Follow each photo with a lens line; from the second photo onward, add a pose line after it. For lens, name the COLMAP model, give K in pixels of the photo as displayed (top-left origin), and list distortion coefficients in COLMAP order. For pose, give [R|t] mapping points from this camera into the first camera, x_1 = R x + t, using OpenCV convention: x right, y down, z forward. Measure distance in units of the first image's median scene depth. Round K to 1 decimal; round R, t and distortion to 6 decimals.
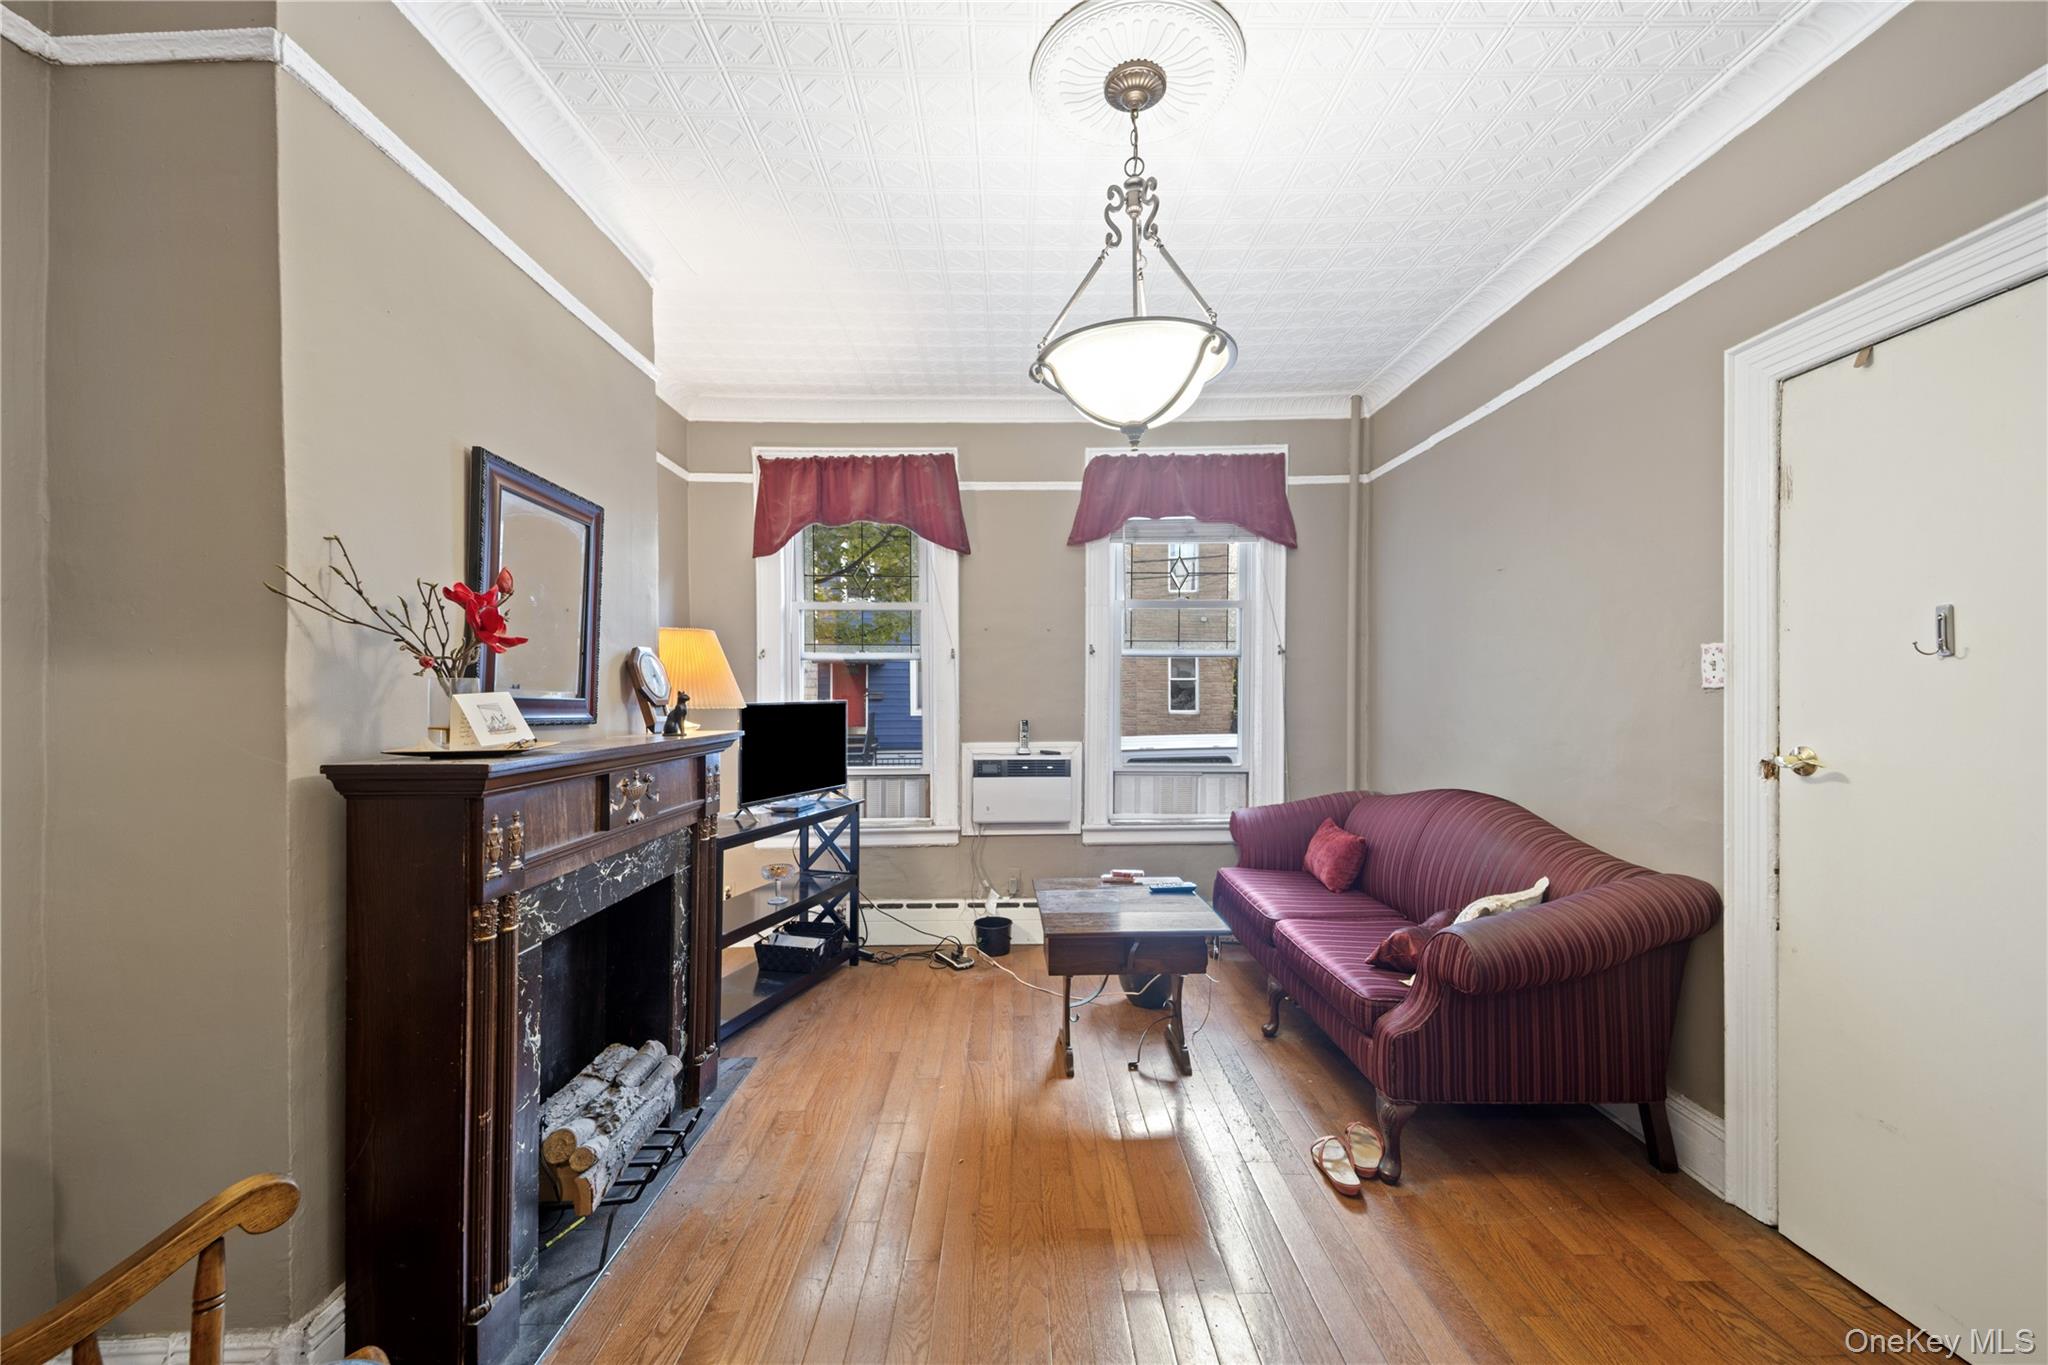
lens RADIAL K [[799.0, 0, 1011.4], [0, 799.0, 694.7], [0, 0, 1]] dist [0.029104, 0.000107]
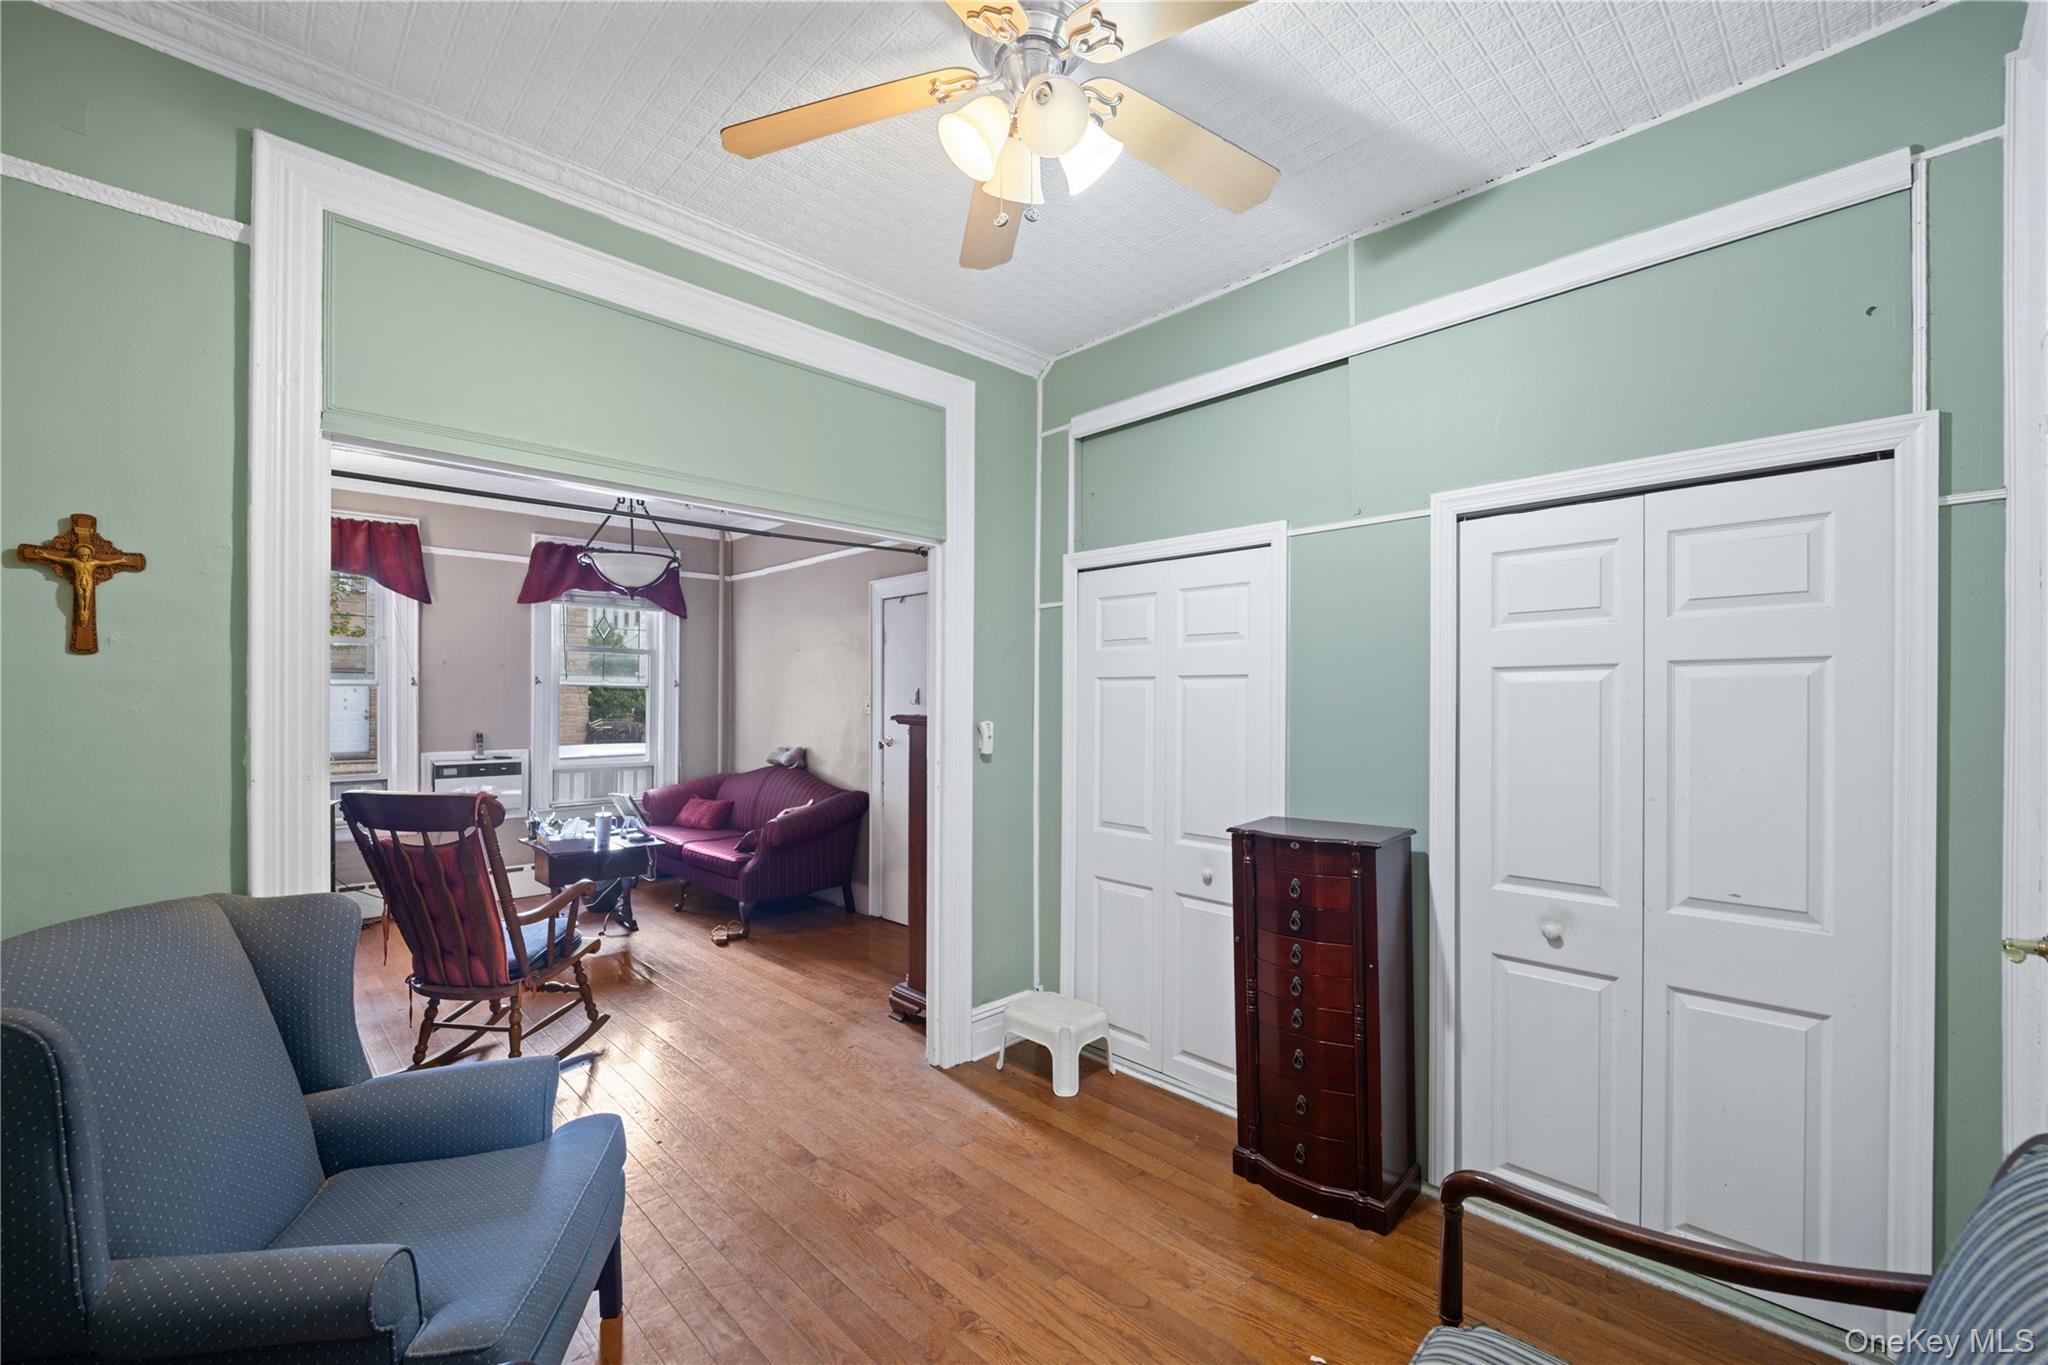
lens RADIAL K [[837.2, 0, 1018.5], [0, 837.2, 702.5], [0, 0, 1]] dist [0.000842, -0.000496]
pose [[0.715321, 0.003590, 0.698787, -0.316283], [-0.004764, 0.999989, -0.000260, -0.023326], [-0.698780, -0.003143, 0.715330, -0.608734]]
